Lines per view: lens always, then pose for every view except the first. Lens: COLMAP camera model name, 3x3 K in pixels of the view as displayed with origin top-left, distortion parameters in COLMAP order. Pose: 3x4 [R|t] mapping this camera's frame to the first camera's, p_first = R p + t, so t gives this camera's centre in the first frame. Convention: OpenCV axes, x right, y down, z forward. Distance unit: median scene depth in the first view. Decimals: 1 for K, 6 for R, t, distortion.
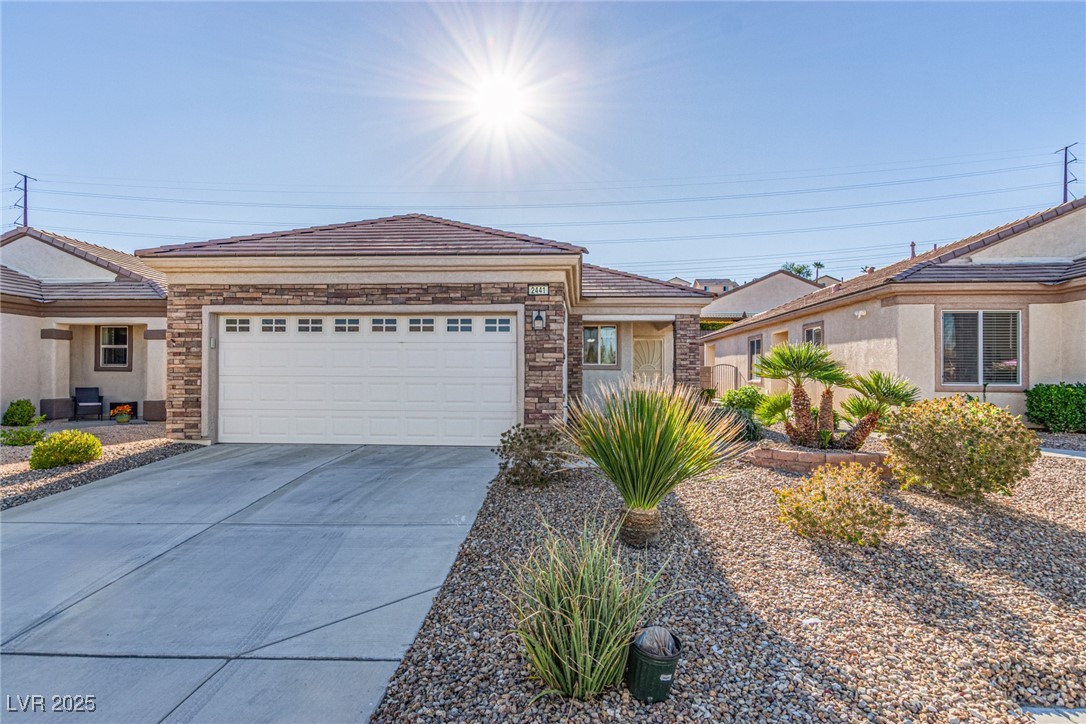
lens RADIAL K [[605.6, 0, 545.6], [0, 605.6, 364.1], [0, 0, 1]] dist [0.001196, 0.000068]
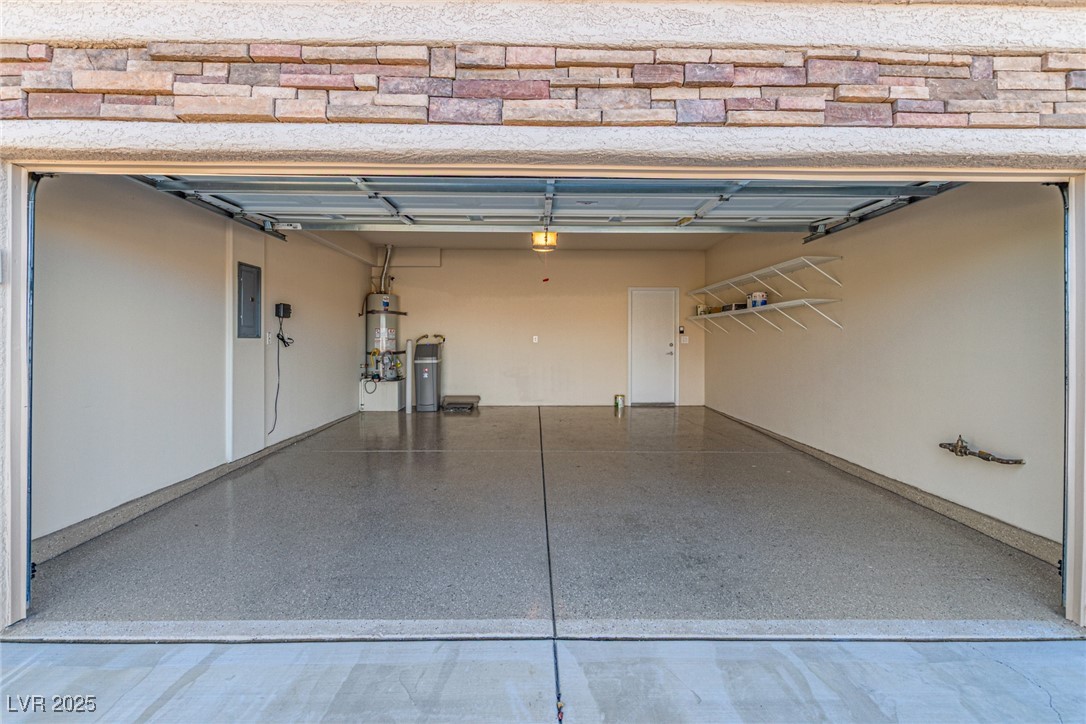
lens RADIAL K [[503.9, 0, 543.3], [0, 503.9, 362.2], [0, 0, 1]] dist [0.003753, -0.000583]
pose [[0.998360, 0.000654, 0.057245, -0.323153], [-0.001308, 0.999934, 0.011386, 0.004773], [-0.057233, -0.011442, 0.998295, 0.775478]]
